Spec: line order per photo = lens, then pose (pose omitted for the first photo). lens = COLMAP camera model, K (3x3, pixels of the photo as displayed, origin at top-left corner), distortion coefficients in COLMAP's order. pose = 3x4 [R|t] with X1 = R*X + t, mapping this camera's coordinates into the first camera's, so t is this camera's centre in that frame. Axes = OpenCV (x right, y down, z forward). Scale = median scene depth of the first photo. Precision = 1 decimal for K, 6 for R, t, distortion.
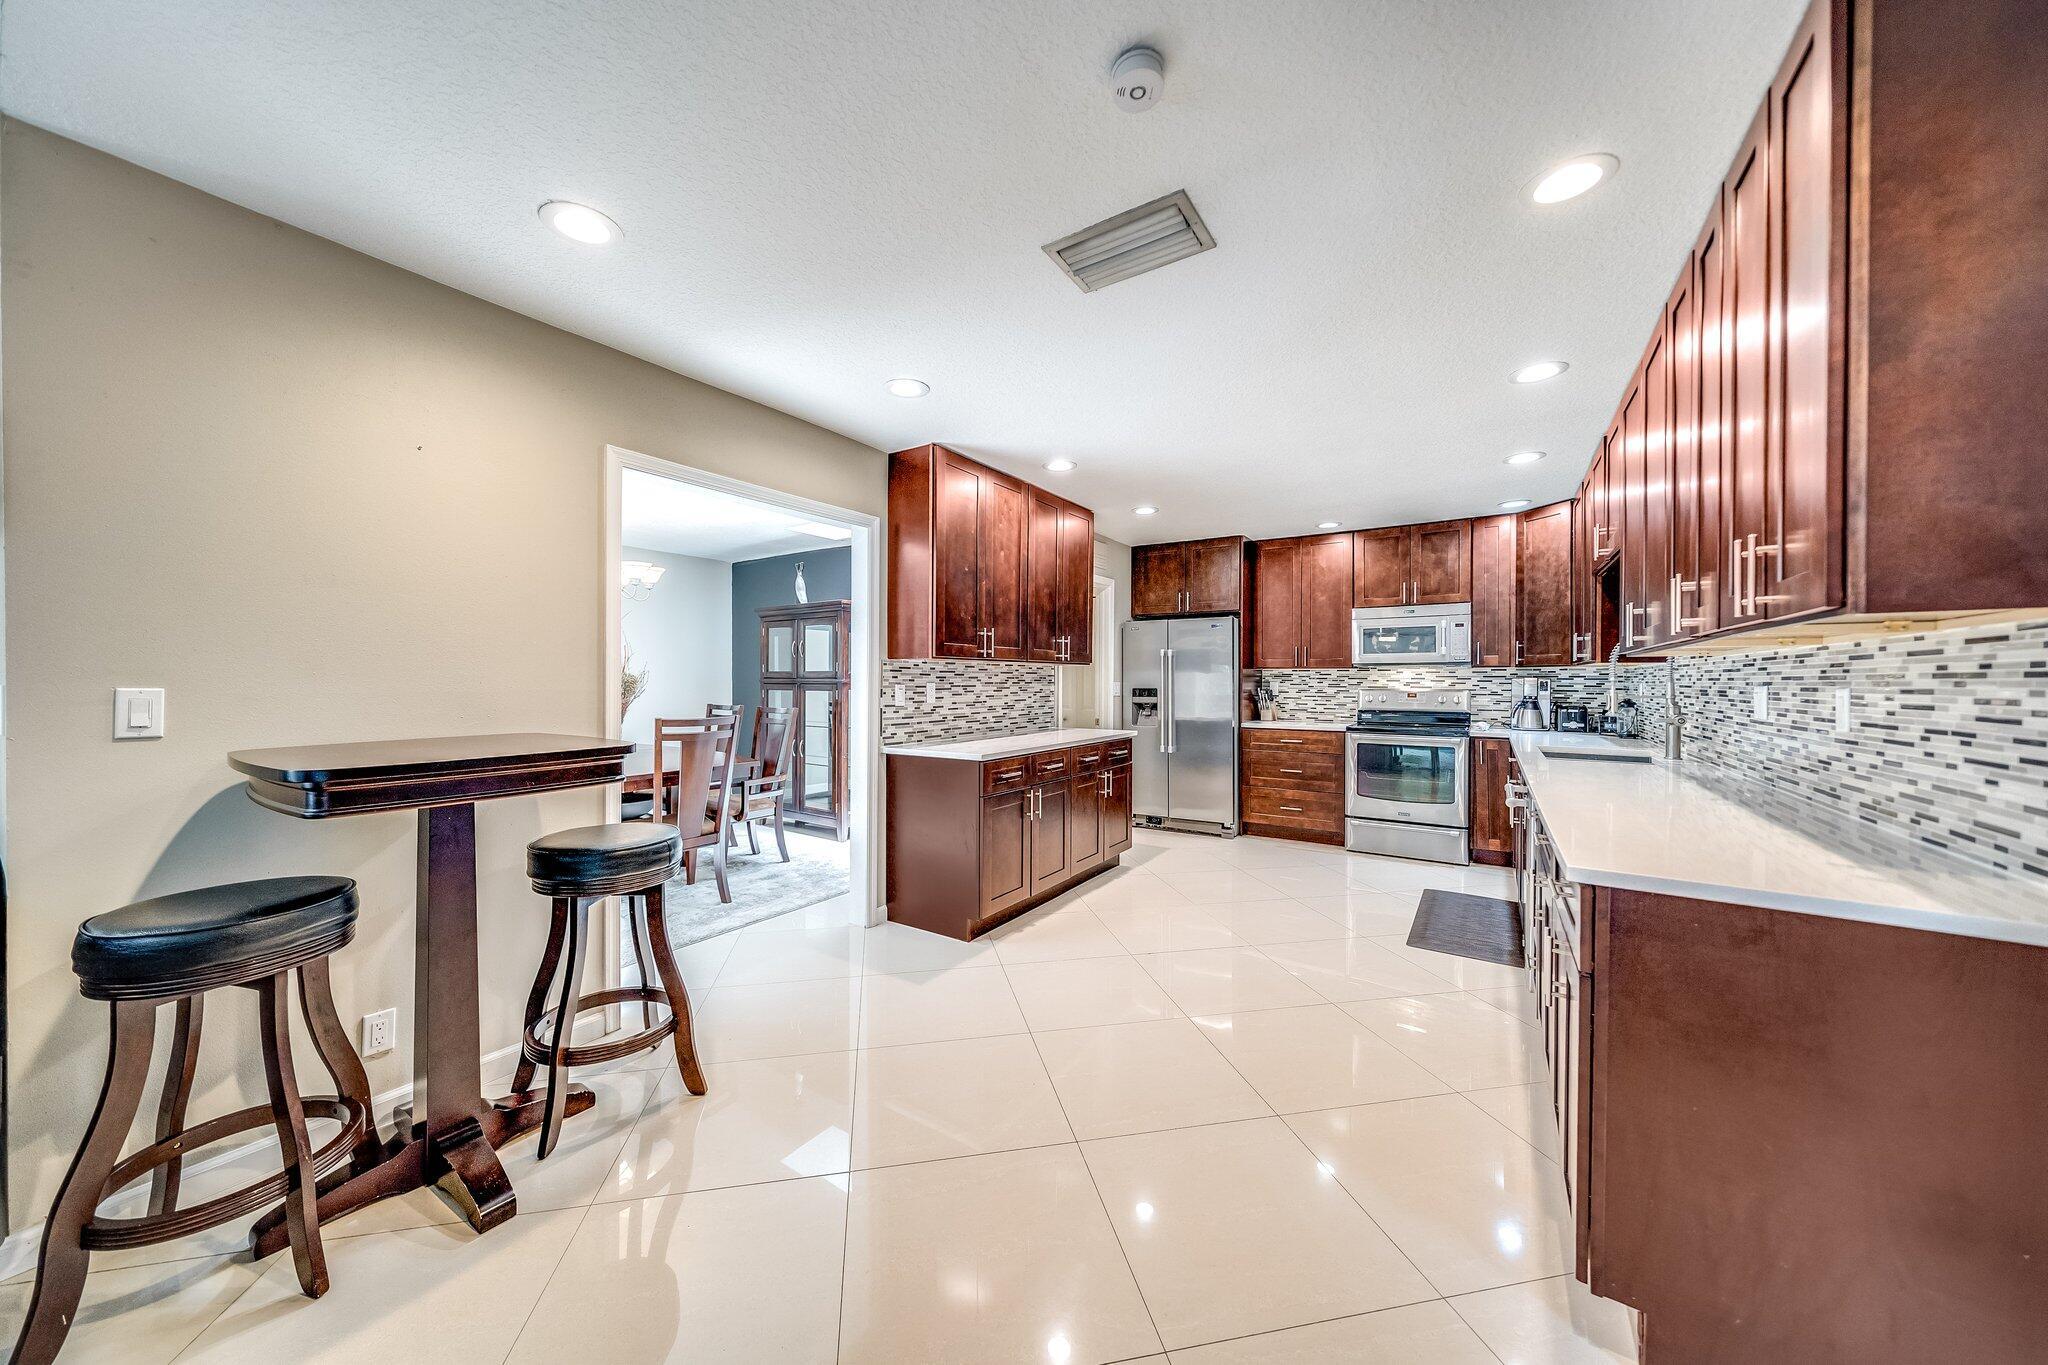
lens RADIAL K [[694.1, 0, 1012.2], [0, 694.1, 677.5], [0, 0, 1]] dist [-0.000506, -0.000073]
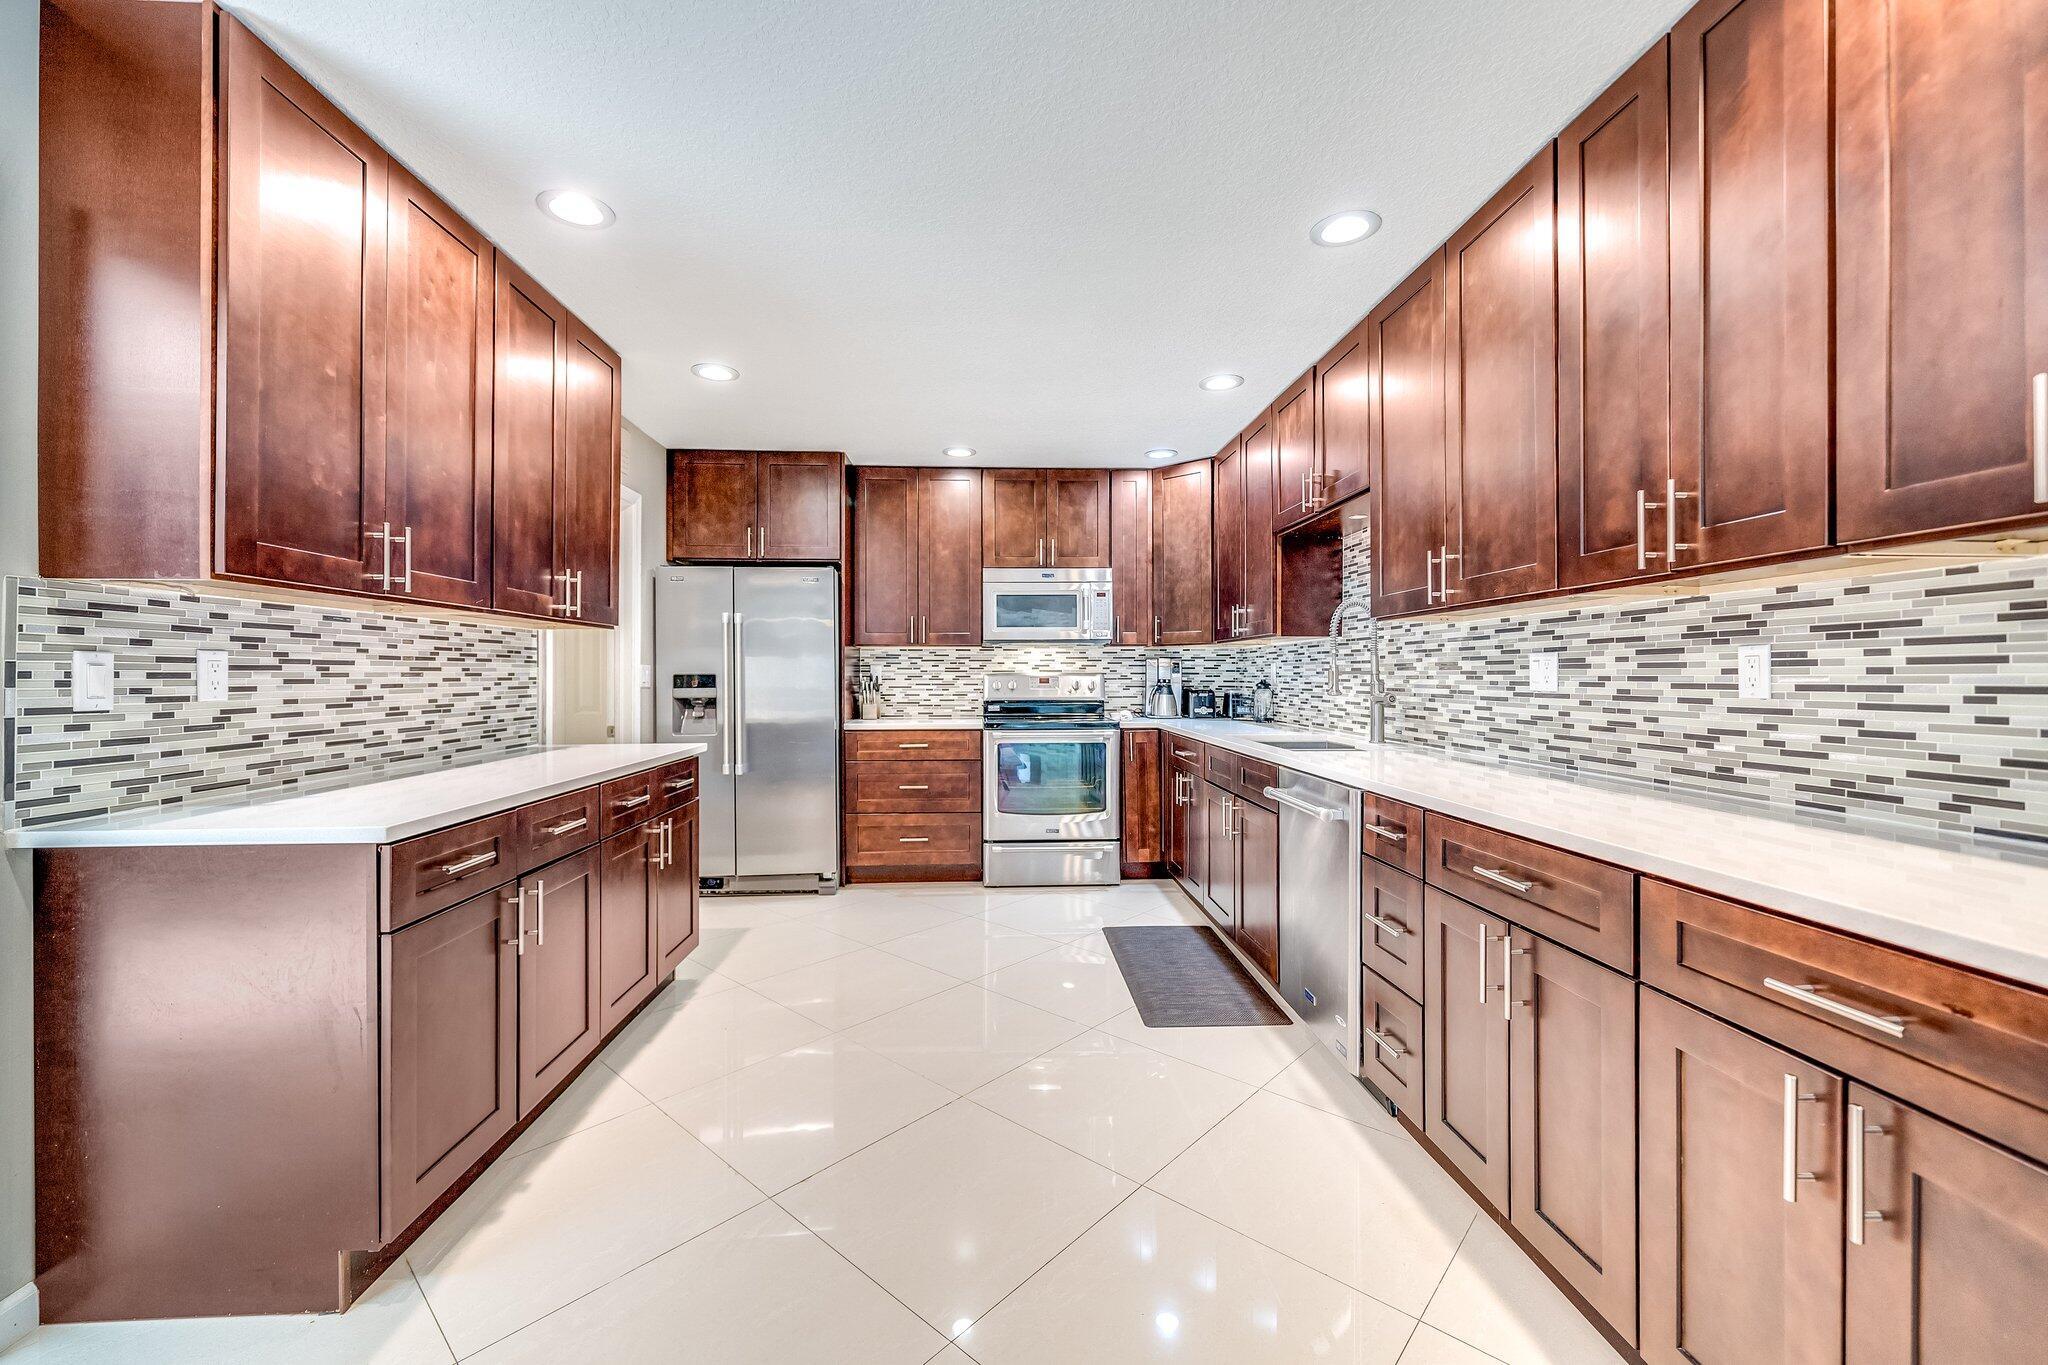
lens RADIAL K [[822.6, 0, 1020.4], [0, 822.6, 670.1], [0, 0, 1]] dist [0.000009, 0.000023]
pose [[0.797680, -0.000597, 0.603081, -0.026313], [0.002187, 0.999996, -0.001902, 0.016796], [-0.603077, 0.002836, 0.797678, 0.281038]]
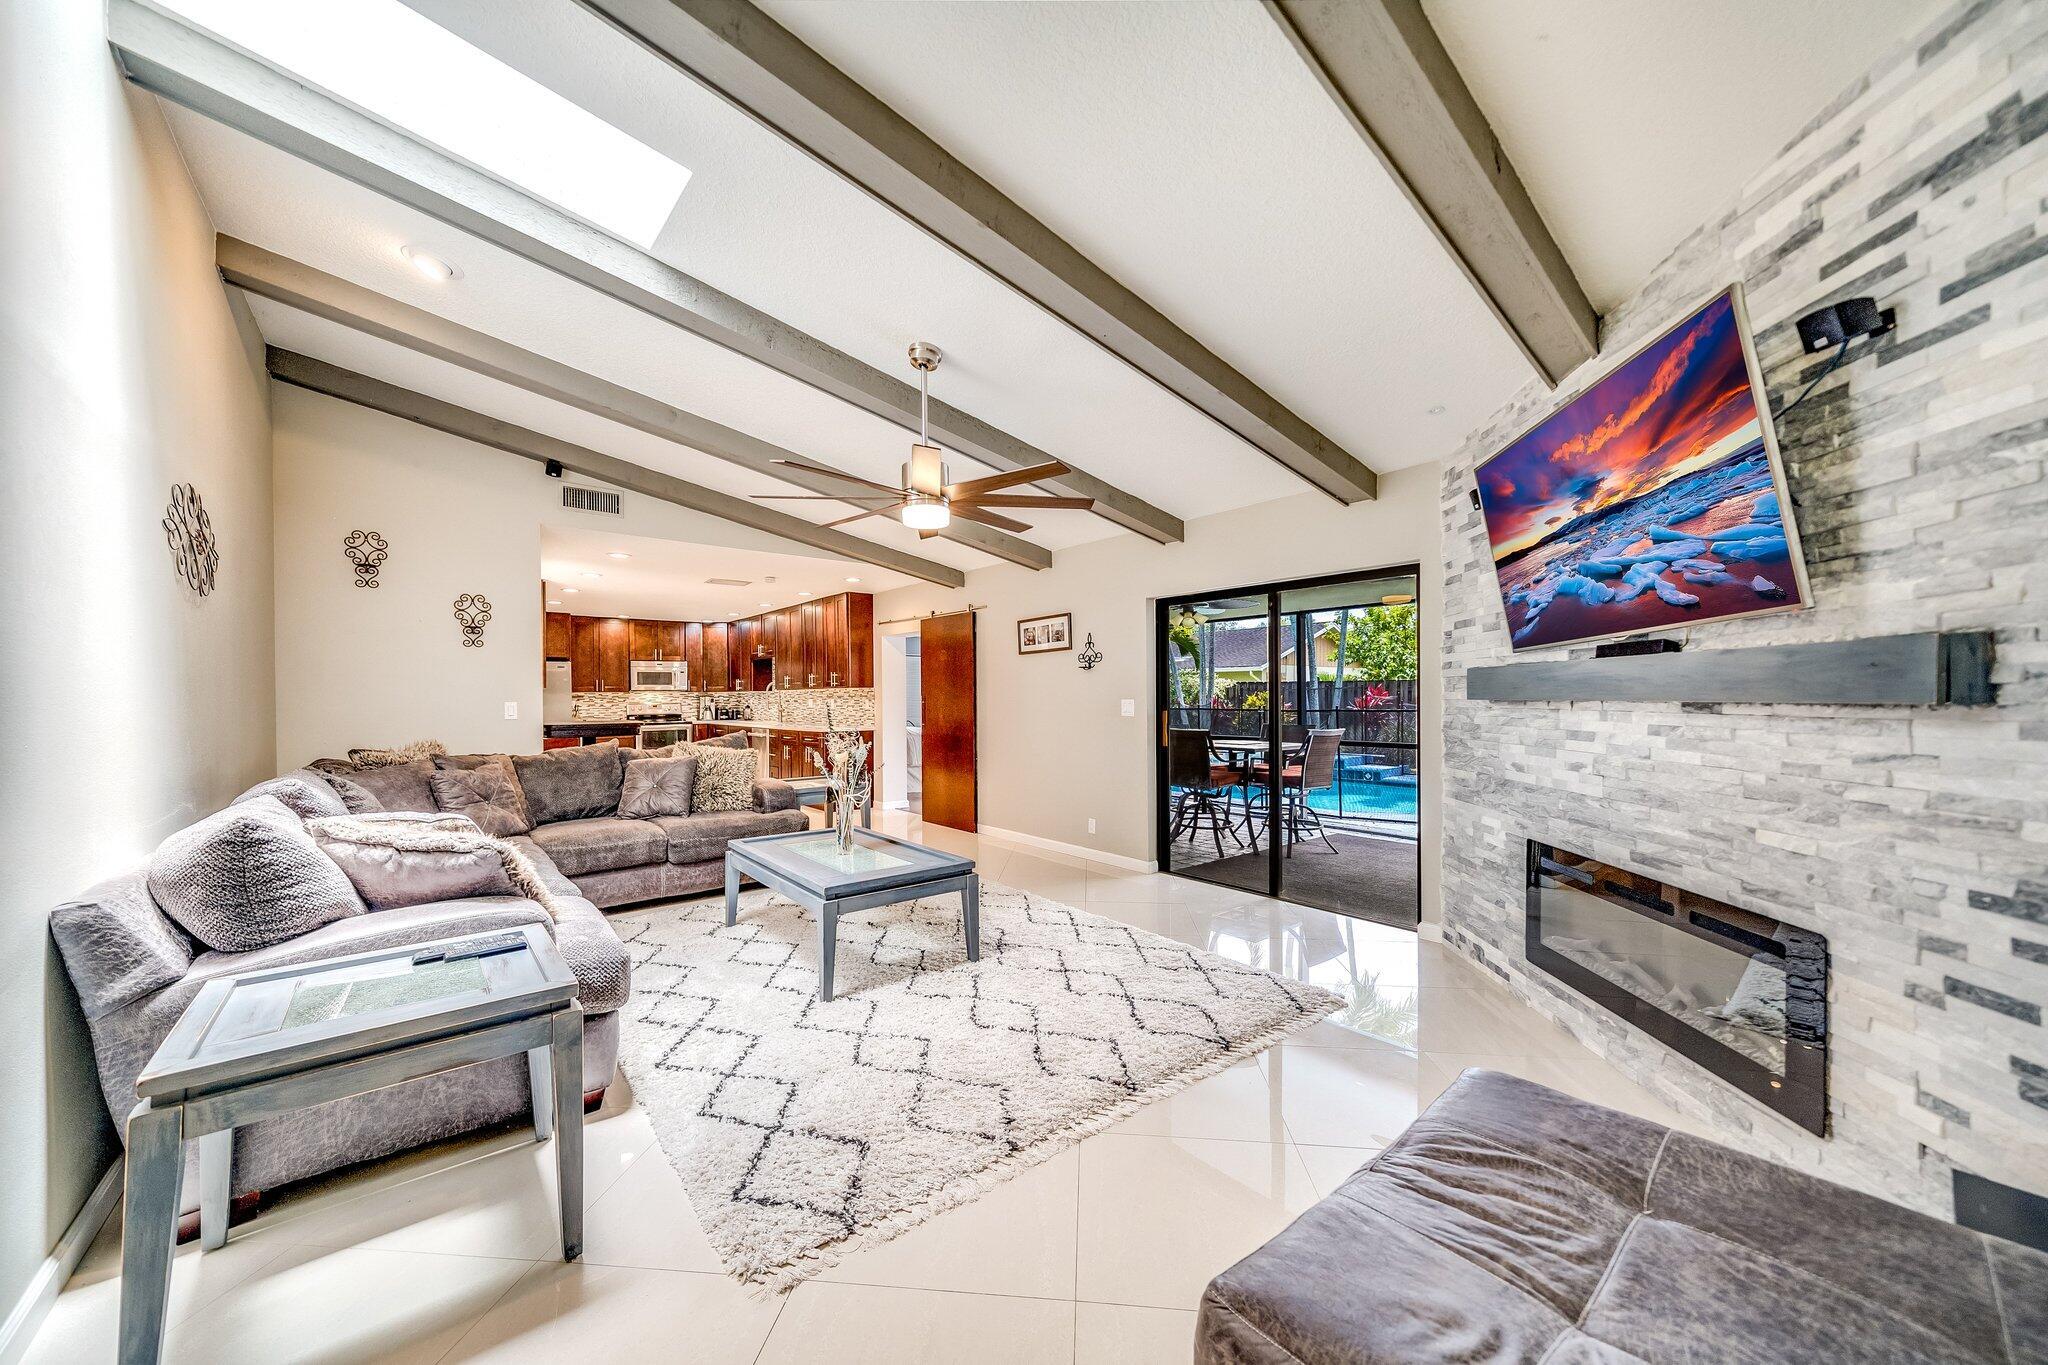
lens RADIAL K [[732.6, 0, 1015.4], [0, 732.6, 697.1], [0, 0, 1]] dist [0.005488, 0.000088]
pose [[0.284626, -0.006309, 0.958618, -1.233149], [0.005525, 0.999973, 0.004941, -0.005454], [-0.958623, 0.003890, 0.284653, -0.619113]]
